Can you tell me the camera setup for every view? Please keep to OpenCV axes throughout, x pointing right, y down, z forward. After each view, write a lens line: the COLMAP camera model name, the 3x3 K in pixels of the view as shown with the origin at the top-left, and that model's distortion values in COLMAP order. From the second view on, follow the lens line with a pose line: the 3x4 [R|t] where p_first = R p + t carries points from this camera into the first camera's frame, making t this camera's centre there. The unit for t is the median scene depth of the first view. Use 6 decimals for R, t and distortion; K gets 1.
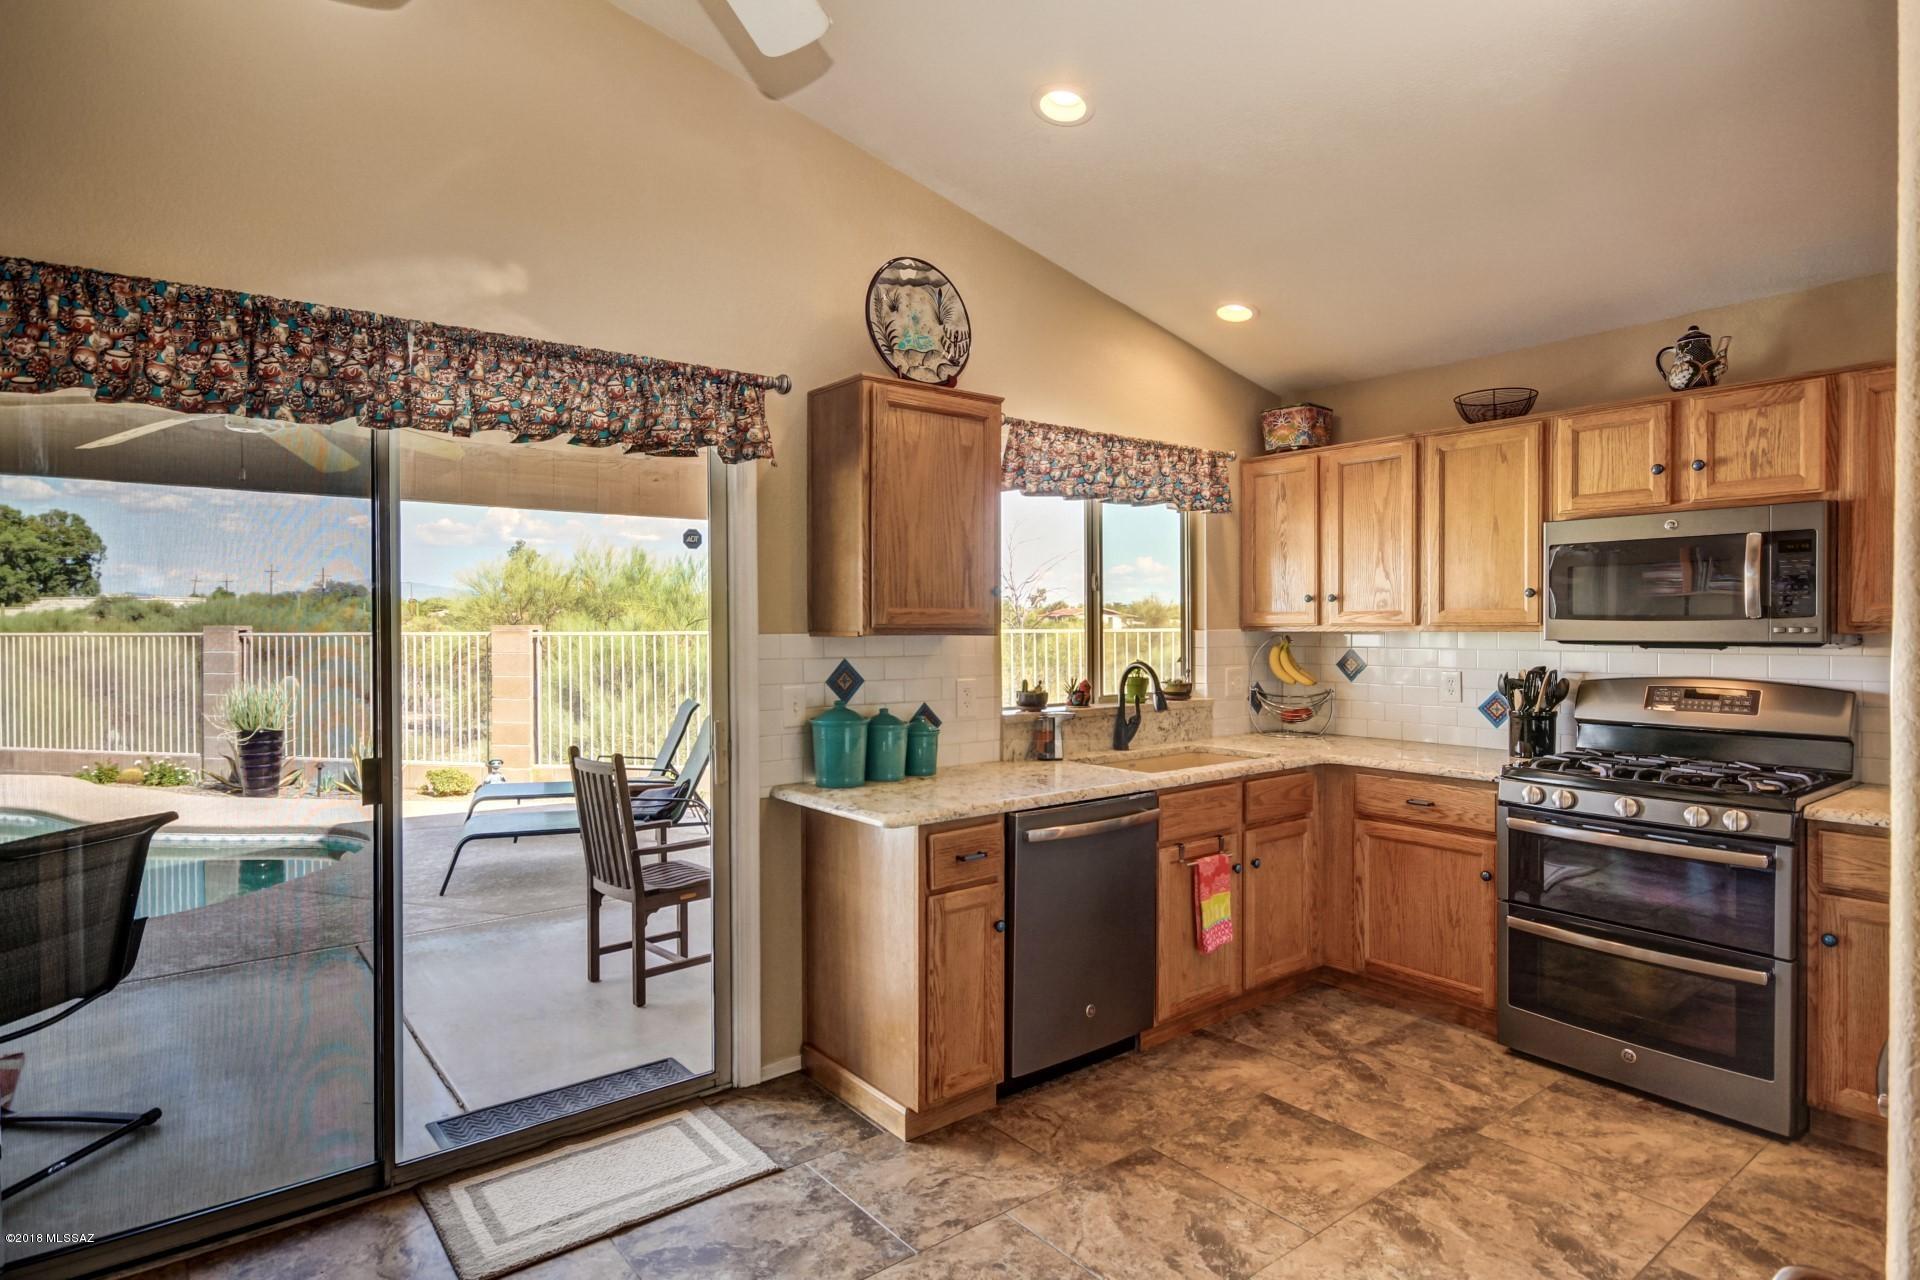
lens RADIAL K [[1032.6, 0, 951.9], [0, 1032.6, 640.8], [0, 0, 1]] dist [-0.006615, 0.006562]
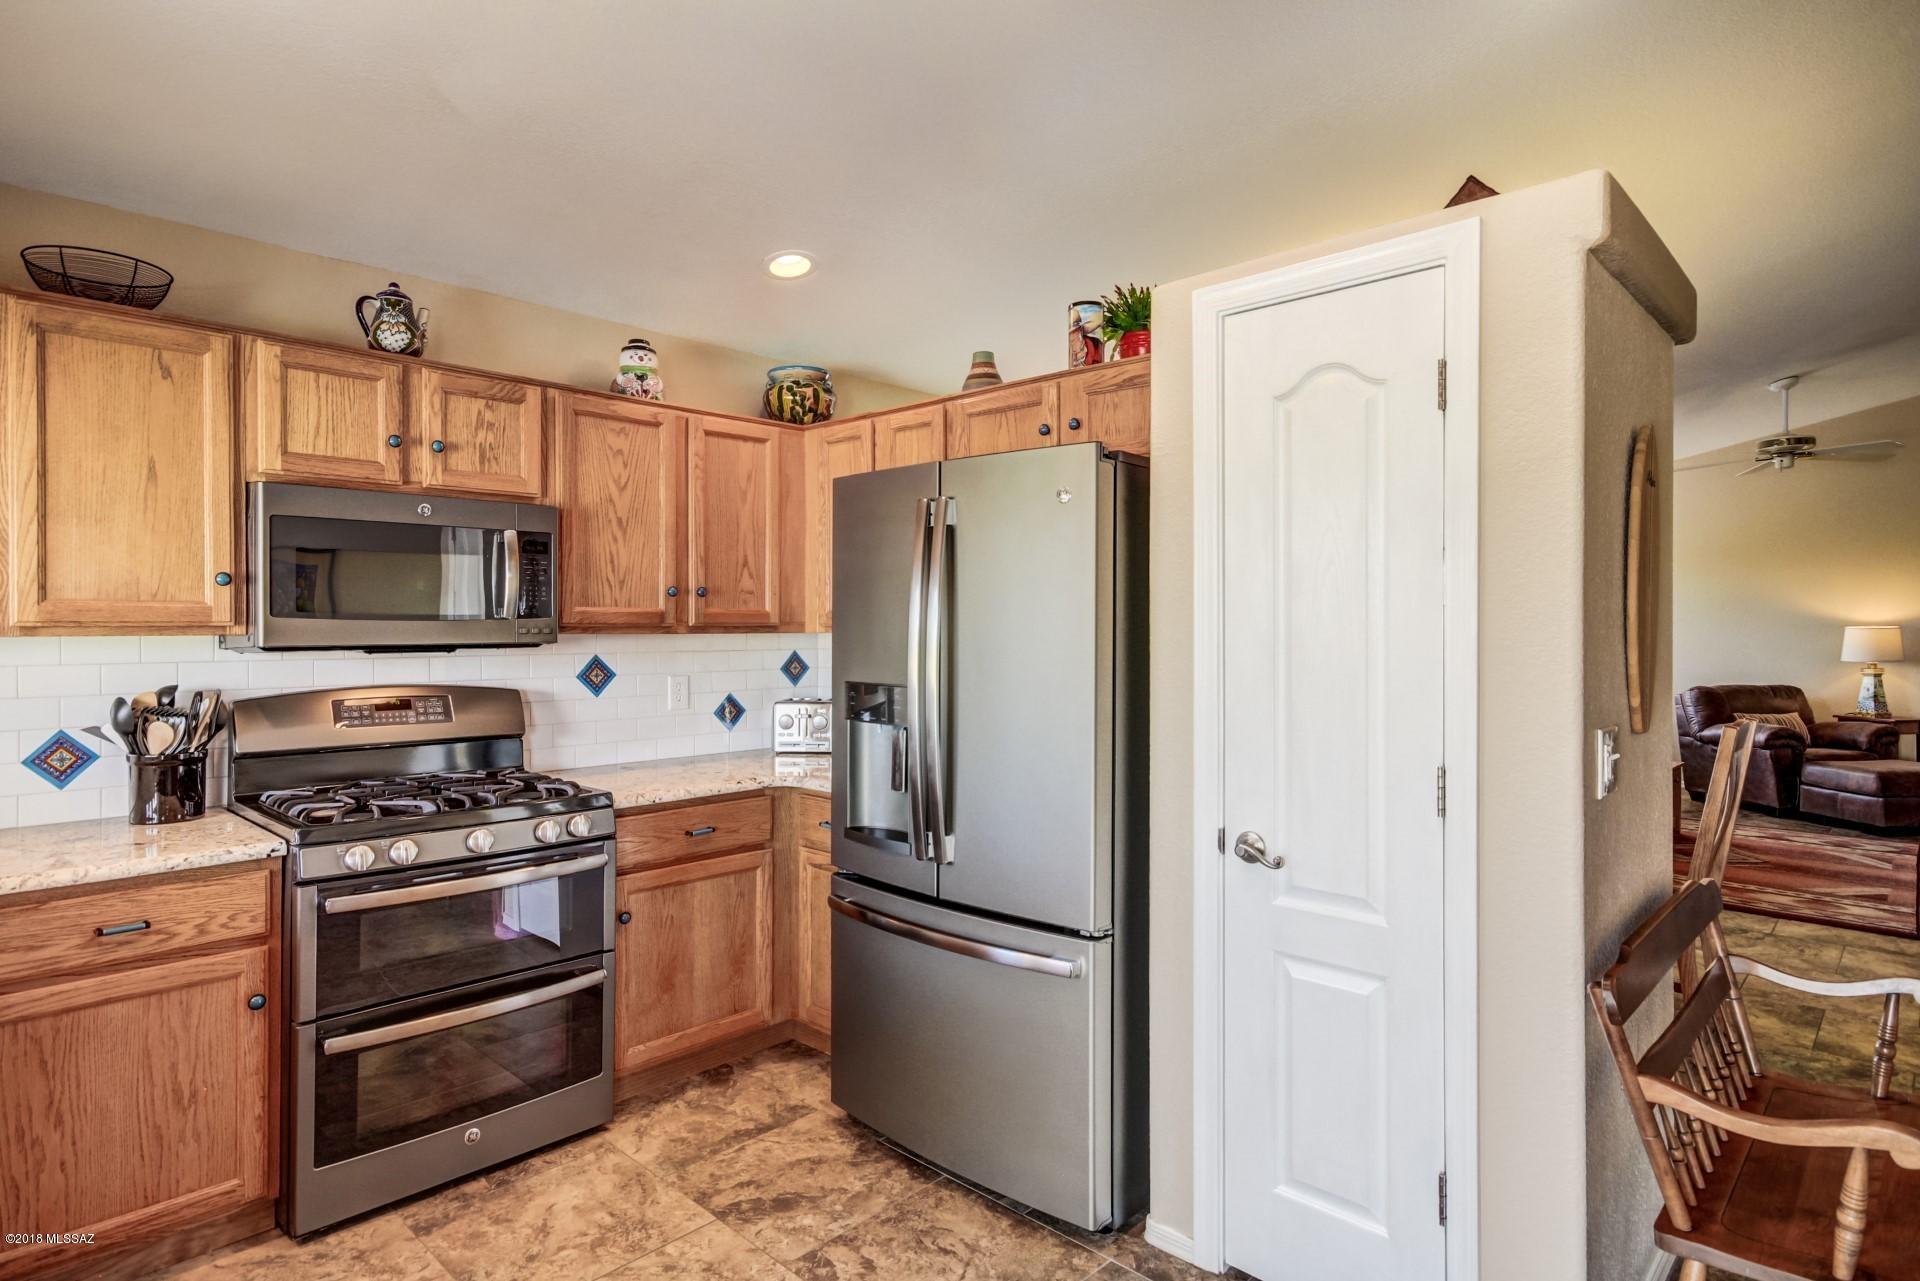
lens RADIAL K [[1032.6, 0, 956.8], [0, 1032.6, 625.7], [0, 0, 1]] dist [-0.006615, 0.006562]
pose [[-0.166882, 0.000849, 0.985977, -0.215972], [0.015627, 0.999876, 0.001784, -0.009203], [-0.985853, 0.015706, -0.166875, 0.665297]]
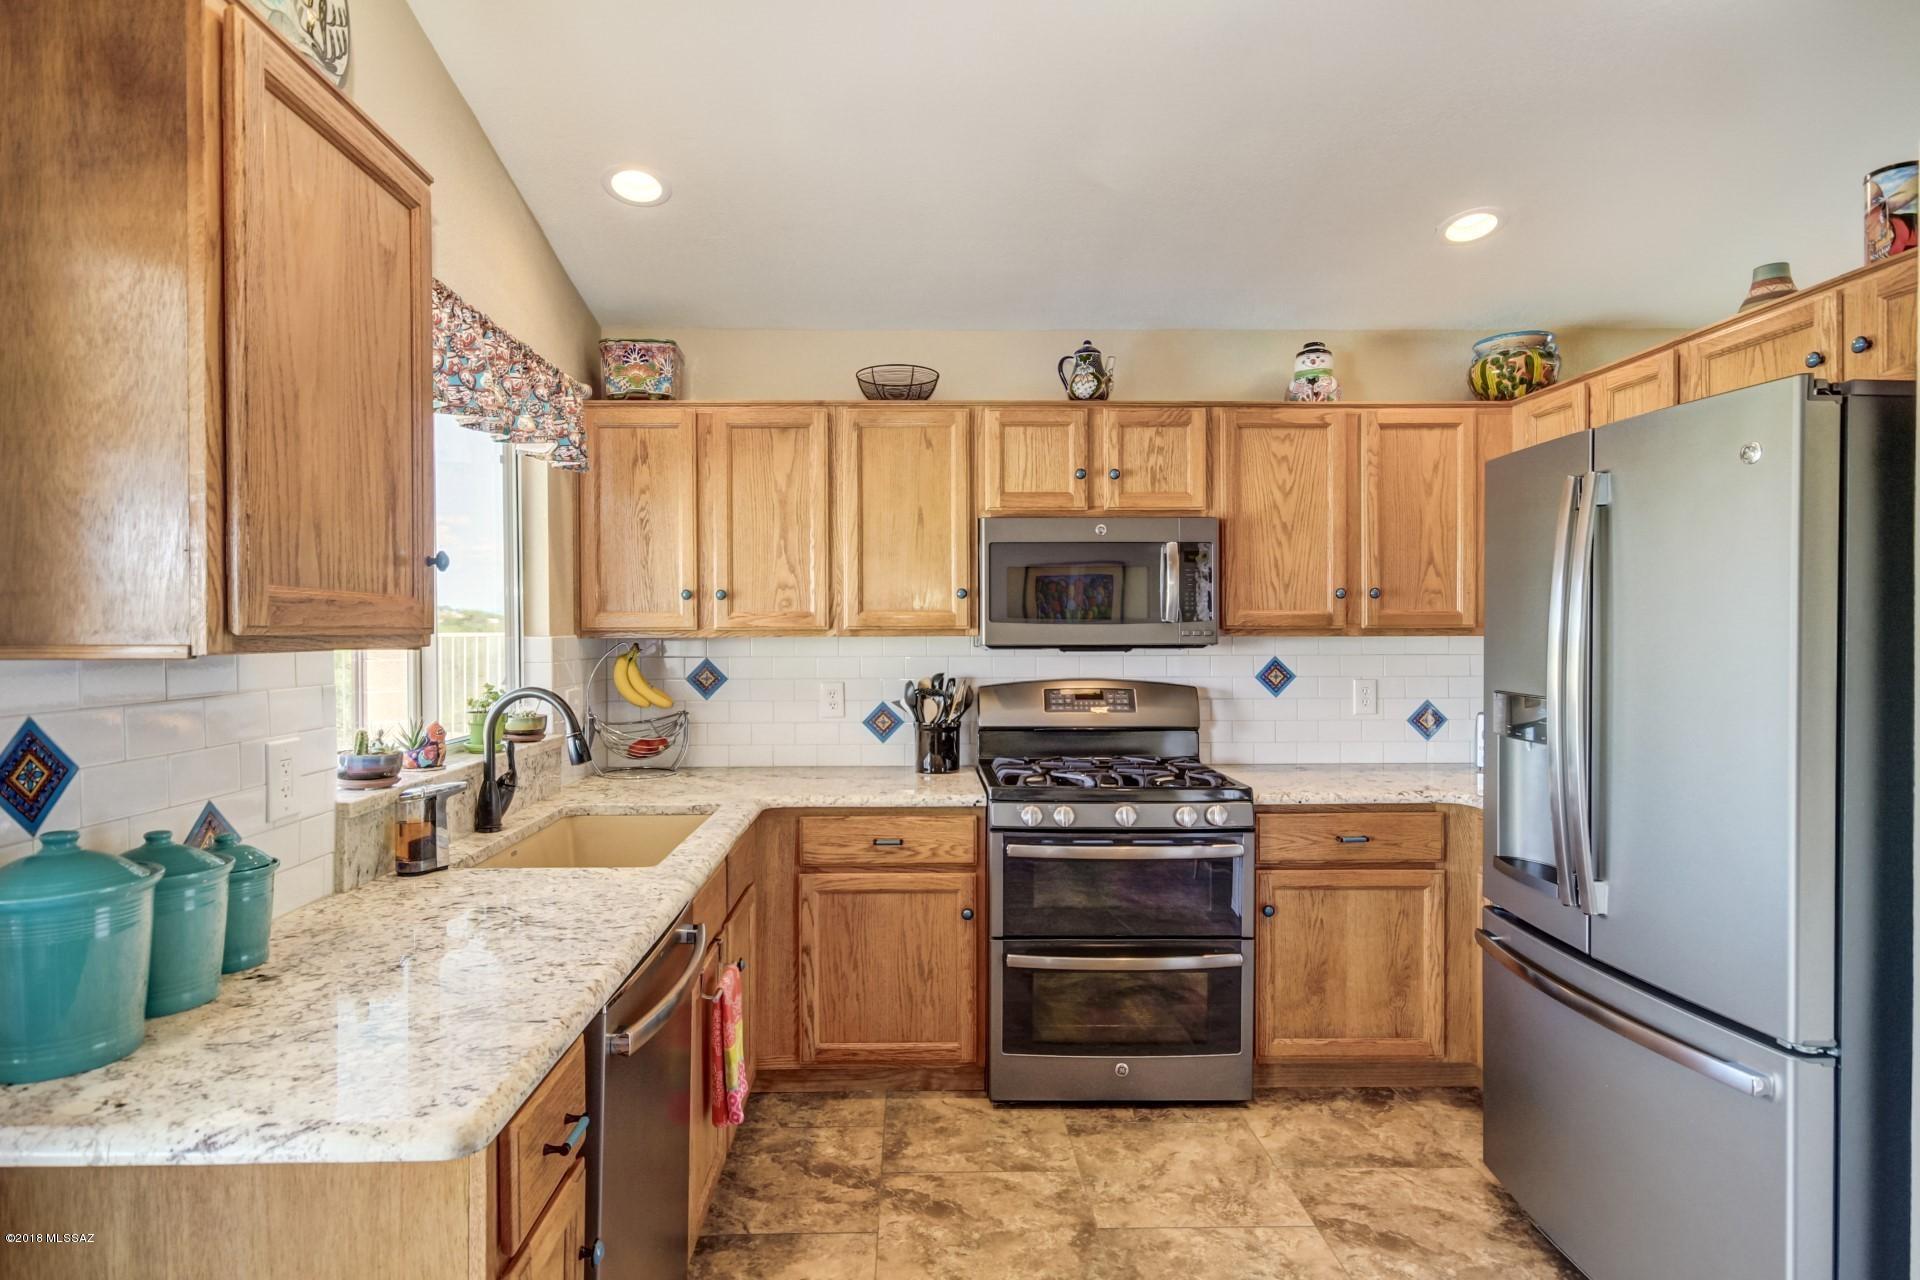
lens RADIAL K [[1032.6, 0, 927.4], [0, 1032.6, 637.8], [0, 0, 1]] dist [-0.006615, 0.006562]
pose [[0.595552, -0.007421, 0.803282, -0.209068], [0.014174, 0.999899, -0.001270, -0.006801], [-0.803192, 0.012142, 0.595597, 0.502786]]
